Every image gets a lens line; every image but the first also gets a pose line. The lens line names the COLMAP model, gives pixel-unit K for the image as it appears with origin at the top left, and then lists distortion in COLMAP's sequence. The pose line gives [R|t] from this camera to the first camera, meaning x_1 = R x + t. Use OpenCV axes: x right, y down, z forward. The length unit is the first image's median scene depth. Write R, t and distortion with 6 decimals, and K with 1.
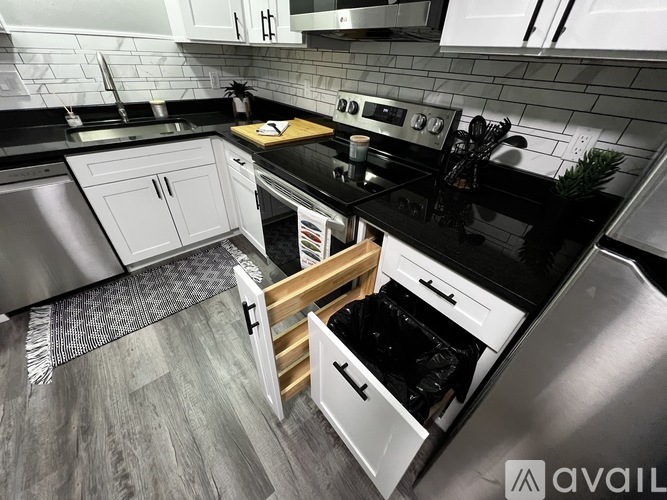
lens RADIAL K [[266.7, 0, 332.2], [0, 266.7, 251.3], [0, 0, 1]] dist [-0.002887, 0.000239]
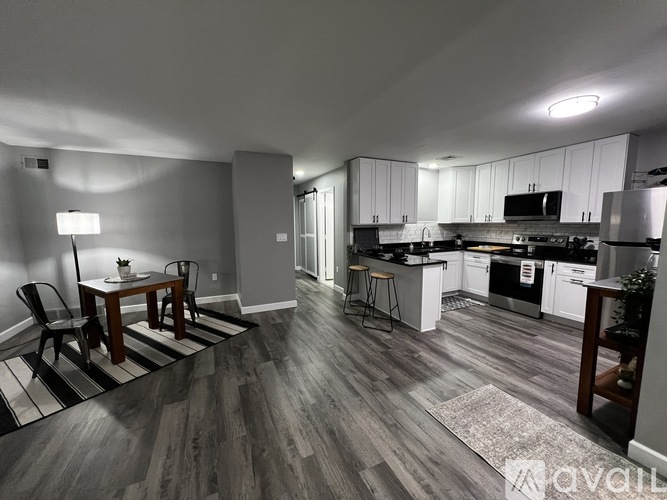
lens RADIAL K [[267.5, 0, 331.1], [0, 267.5, 250.4], [0, 0, 1]] dist [0.000329, -0.000020]
pose [[0.962703, -0.020572, -0.269776, -1.199079], [-0.119884, 0.861443, -0.493501, 1.321308], [0.242549, 0.507437, 0.826848, -1.950602]]
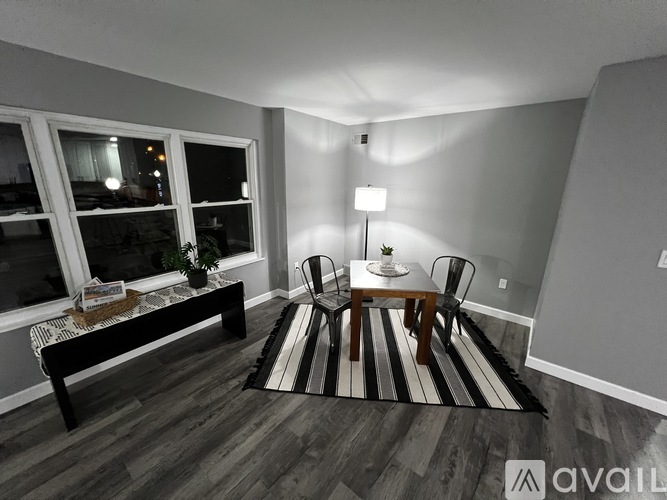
lens RADIAL K [[267.5, 0, 332.3], [0, 267.5, 250.6], [0, 0, 1]] dist [0.000329, -0.000020]
pose [[0.217724, 0.222292, -0.950359, -1.671357], [-0.590675, 0.805167, 0.053009, 0.677236], [0.776981, 0.549812, 0.306606, -1.408282]]
